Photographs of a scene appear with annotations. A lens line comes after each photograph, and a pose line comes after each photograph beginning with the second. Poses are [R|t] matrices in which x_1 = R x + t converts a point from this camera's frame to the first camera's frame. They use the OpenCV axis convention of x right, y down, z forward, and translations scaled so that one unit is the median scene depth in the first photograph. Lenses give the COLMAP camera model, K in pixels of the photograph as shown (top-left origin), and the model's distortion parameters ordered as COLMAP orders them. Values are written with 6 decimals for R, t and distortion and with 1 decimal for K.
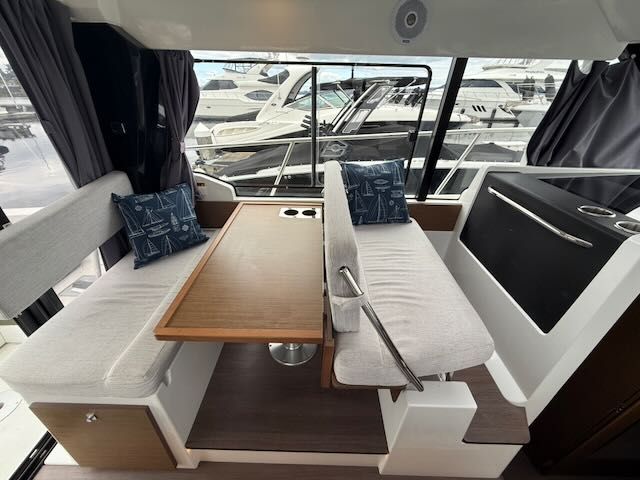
lens RADIAL K [[251.7, 0, 312.8], [0, 251.7, 242.0], [0, 0, 1]] dist [-0.004052, 0.000107]
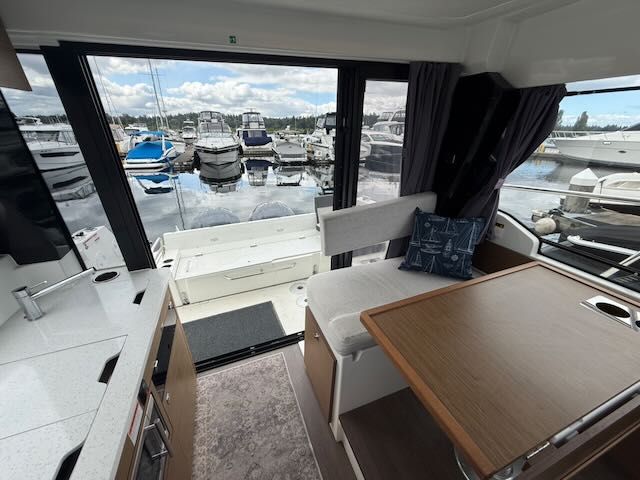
lens RADIAL K [[251.7, 0, 318.2], [0, 251.7, 240.5], [0, 0, 1]] dist [-0.004052, 0.000107]
pose [[0.359442, 0.365069, -0.858793, 0.122585], [-0.476007, 0.863294, 0.167752, -0.025732], [0.802632, 0.348494, 0.484080, 0.069146]]
